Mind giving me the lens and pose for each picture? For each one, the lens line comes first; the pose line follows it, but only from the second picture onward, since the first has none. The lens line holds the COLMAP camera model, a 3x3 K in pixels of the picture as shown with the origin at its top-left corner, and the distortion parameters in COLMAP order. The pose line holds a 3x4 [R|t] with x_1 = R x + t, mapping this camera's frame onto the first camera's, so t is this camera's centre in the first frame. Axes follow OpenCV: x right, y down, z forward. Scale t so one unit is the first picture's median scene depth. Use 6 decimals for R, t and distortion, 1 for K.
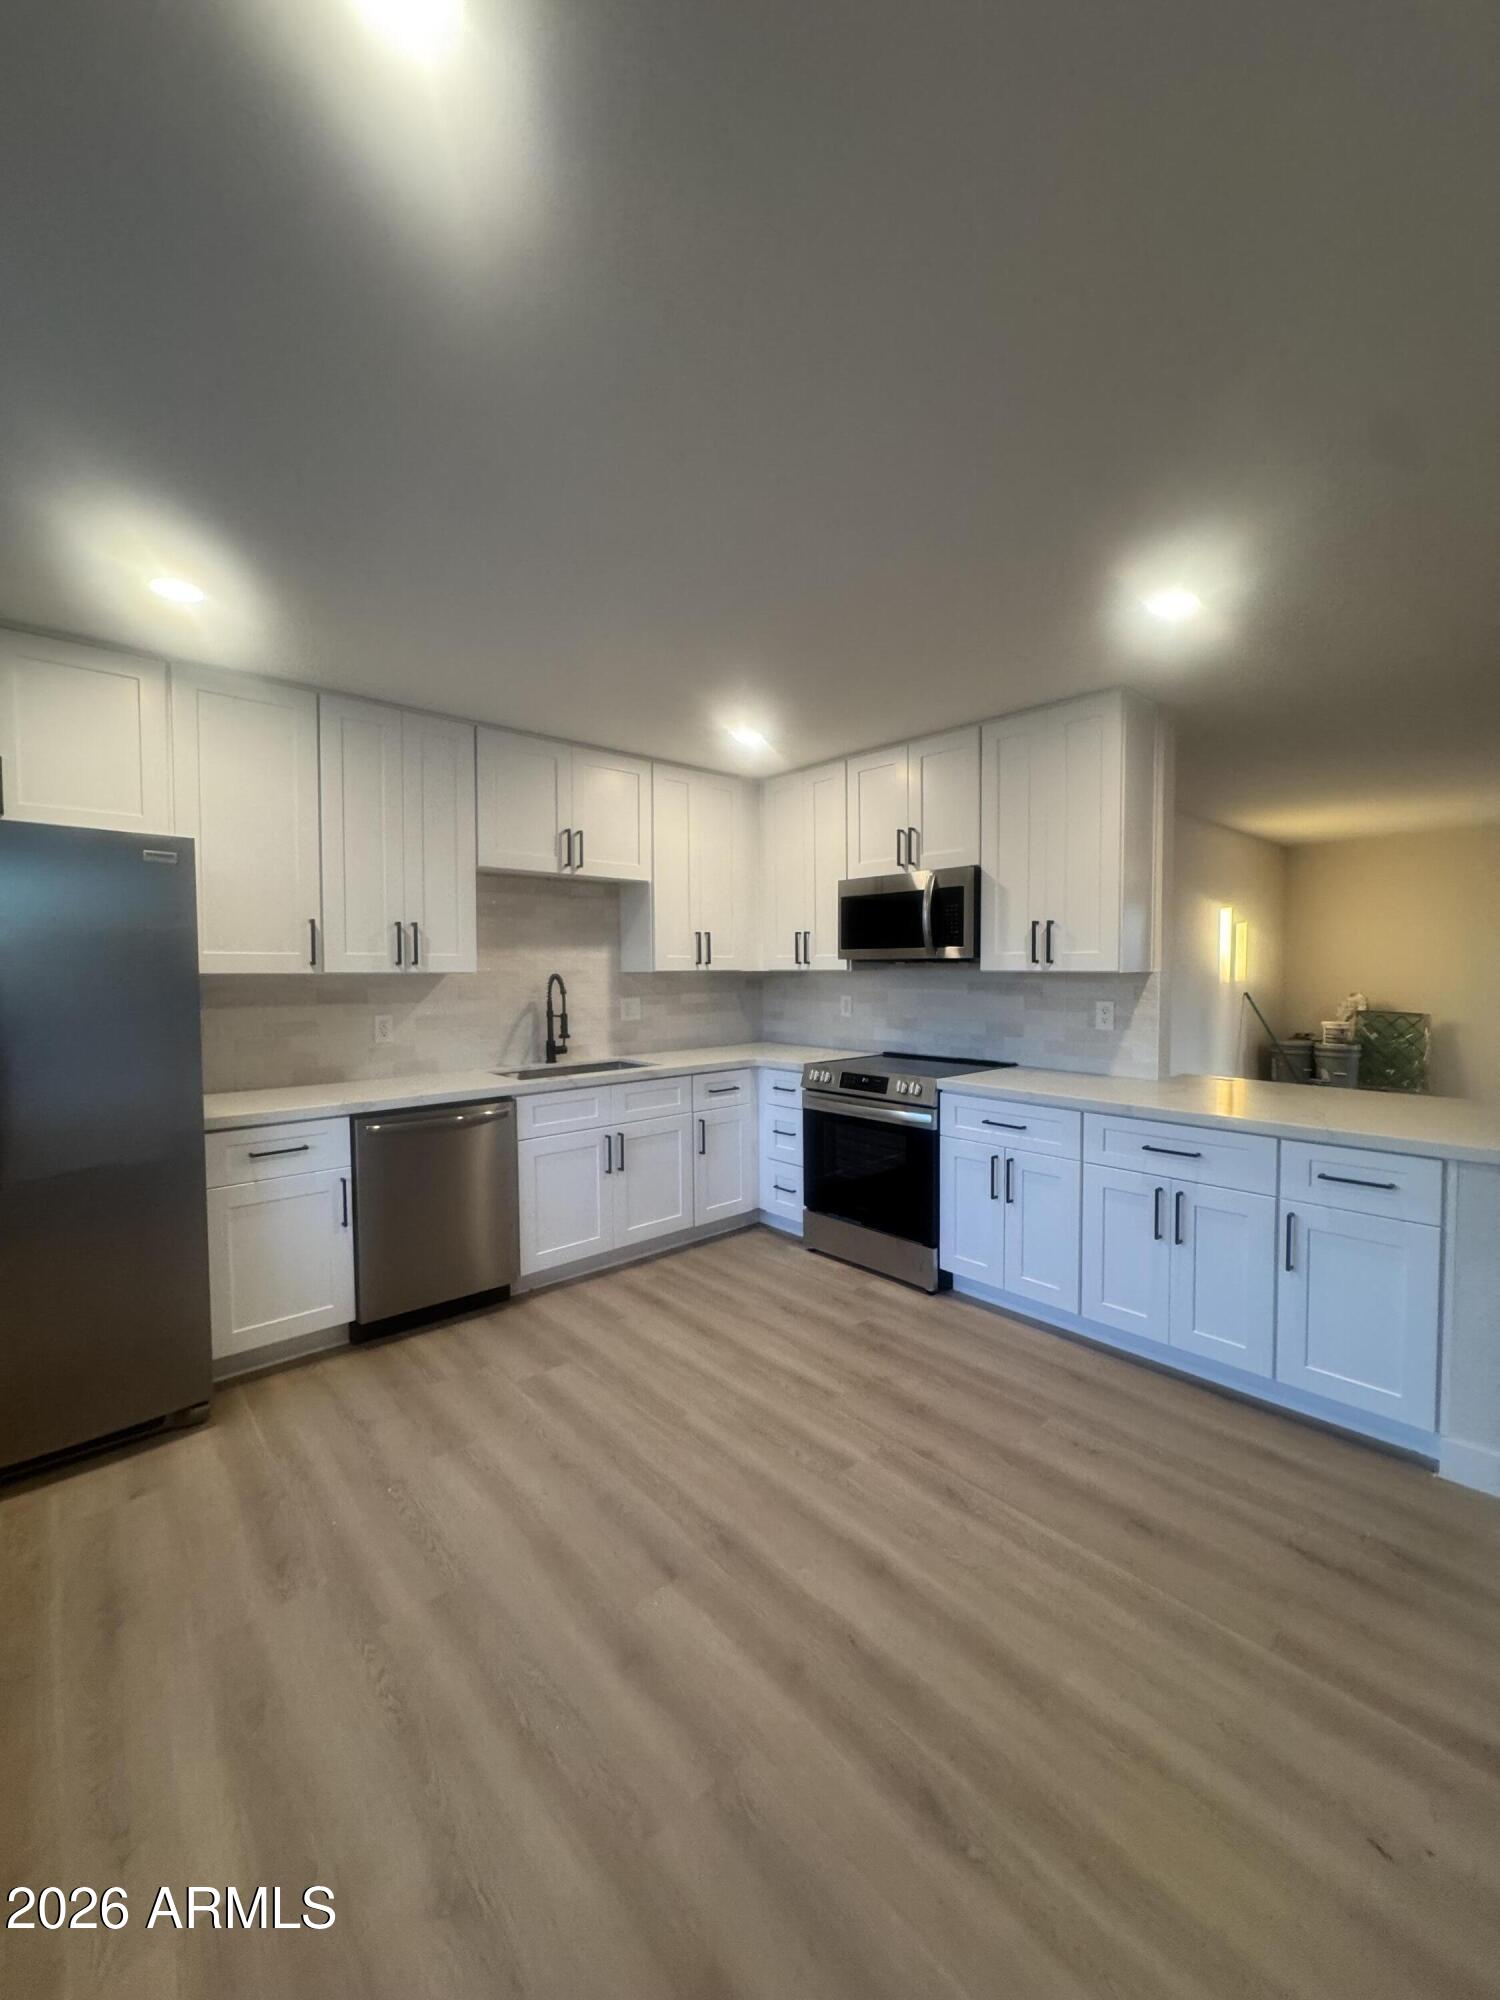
lens RADIAL K [[796.6, 0, 751.5], [0, 796.6, 999.2], [0, 0, 1]] dist [-0.005281, 0.000362]
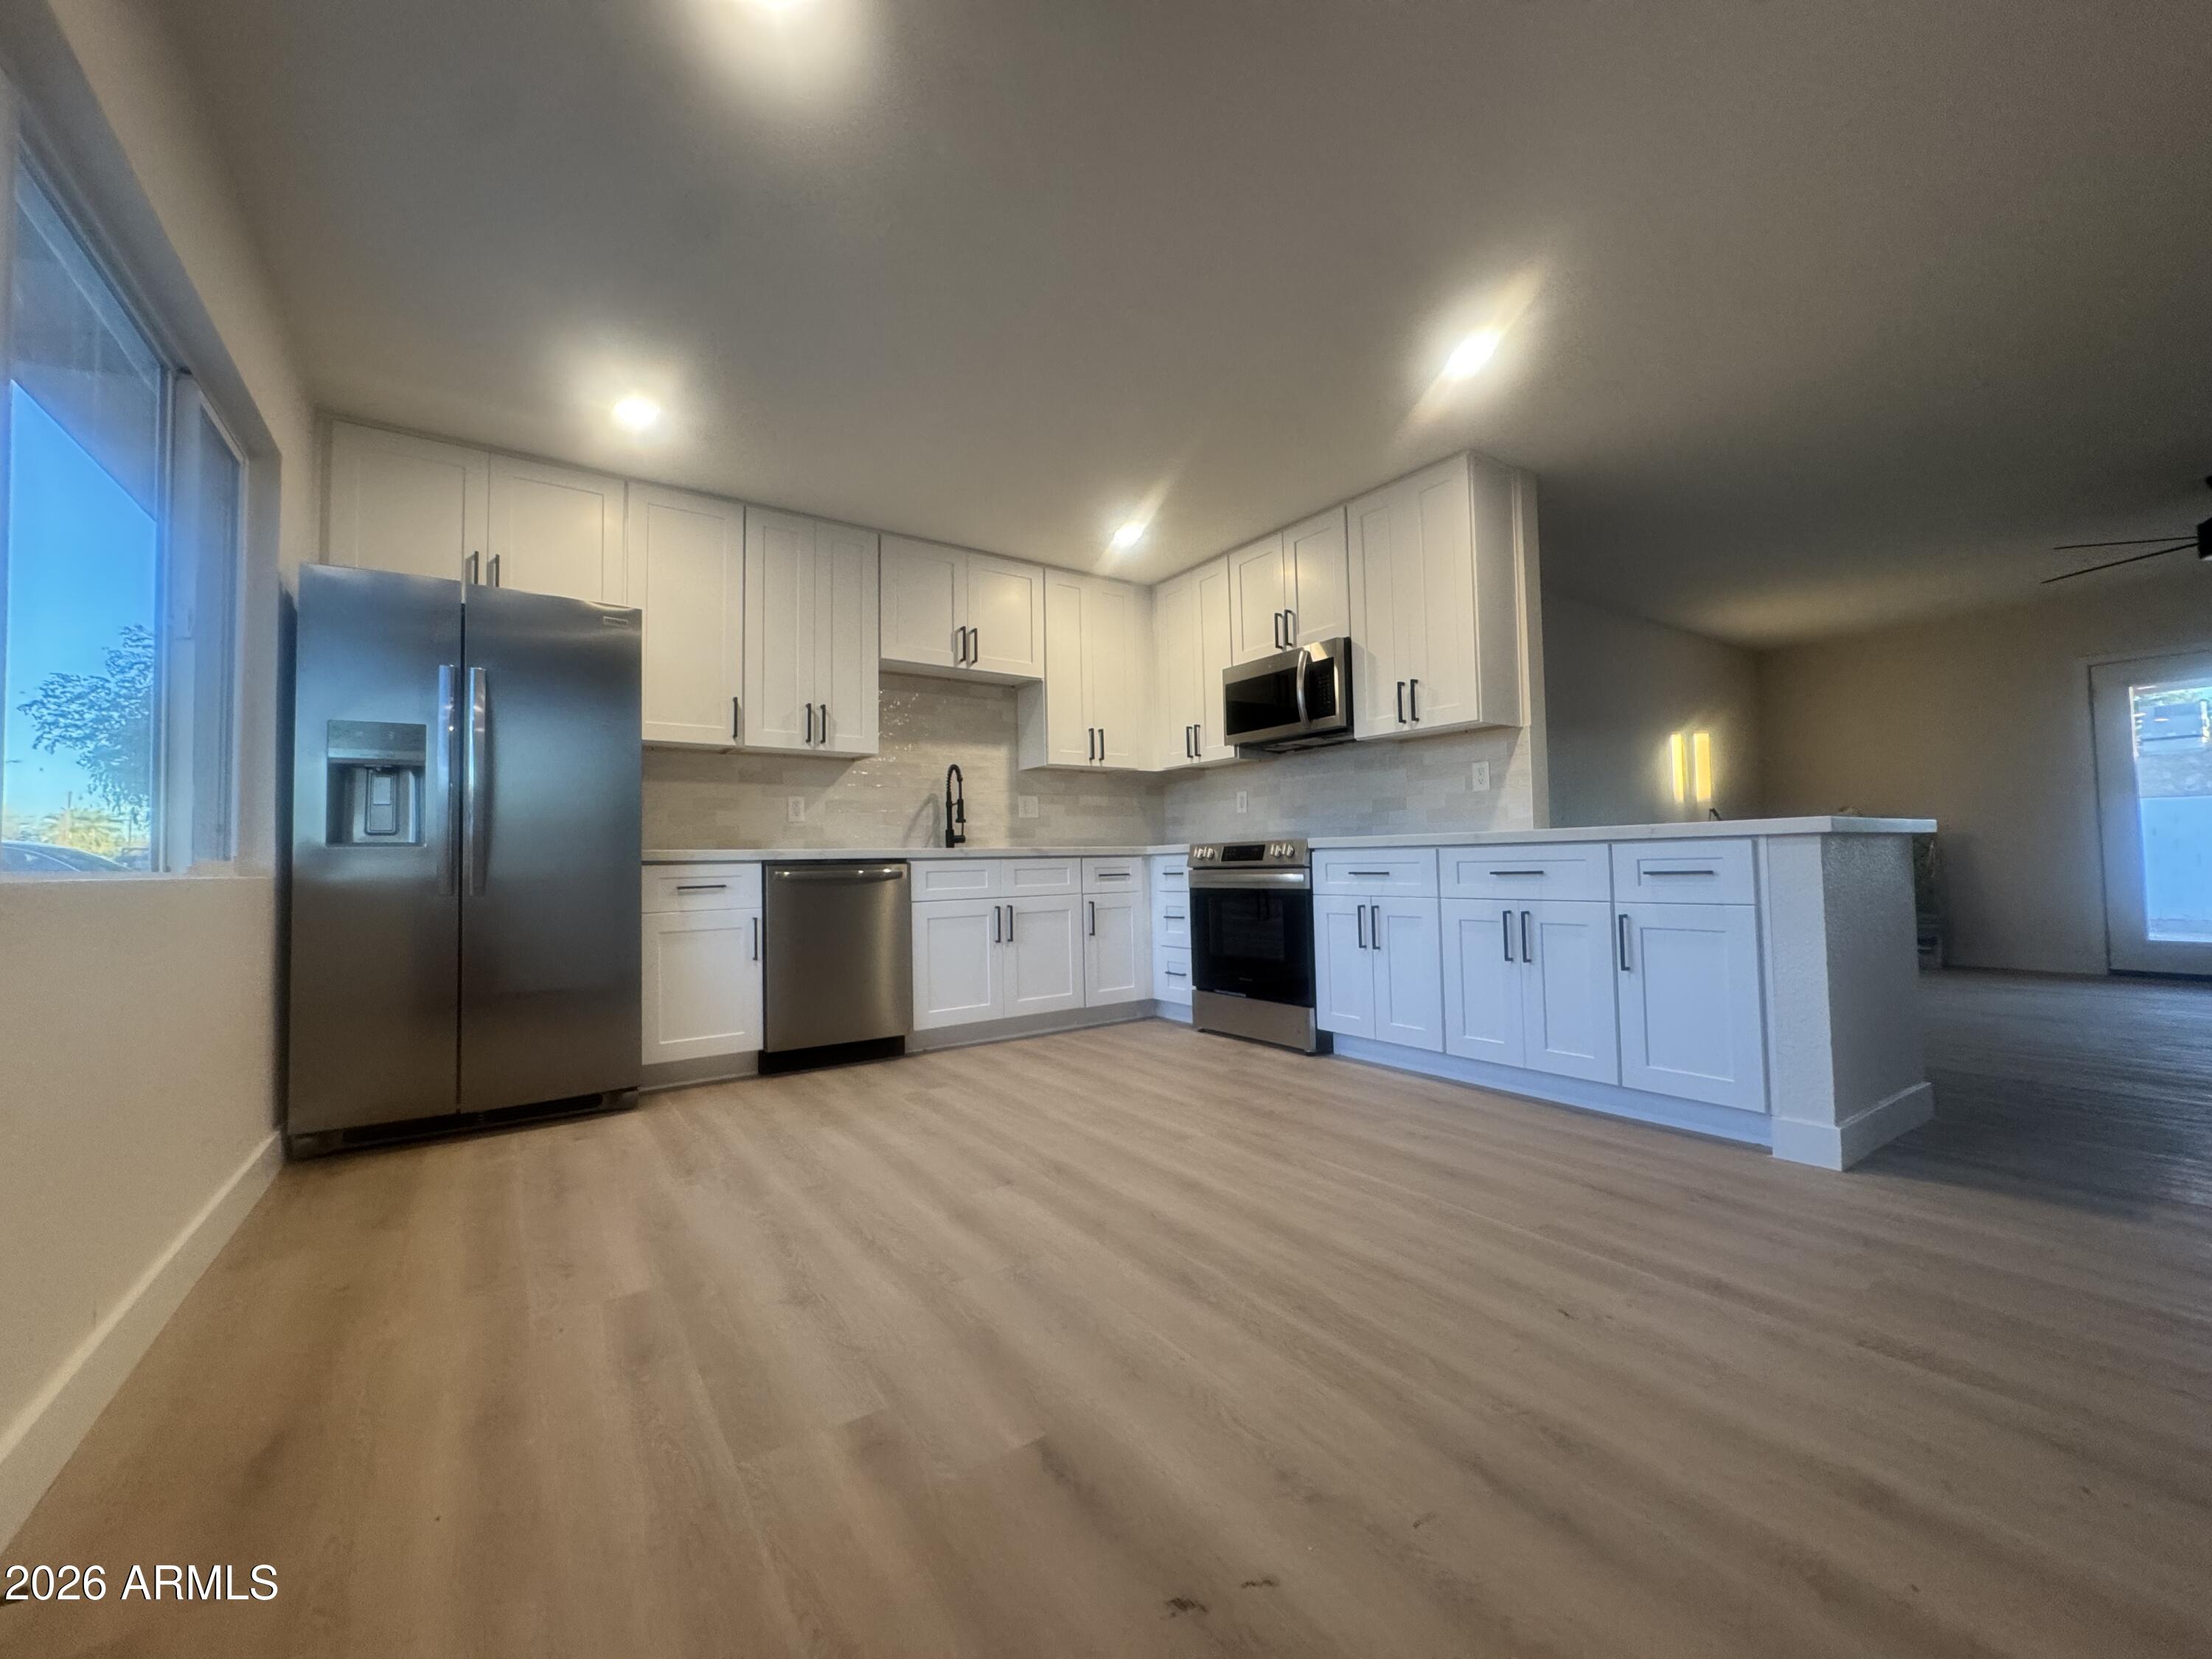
lens RADIAL K [[881.0, 0, 1101.1], [0, 881.0, 825.3], [0, 0, 1]] dist [-0.005281, 0.000362]
pose [[0.992137, -0.019814, -0.123579, 0.121336], [0.009880, 0.996707, -0.080488, 0.191033], [0.124767, 0.078634, 0.989065, -0.170631]]
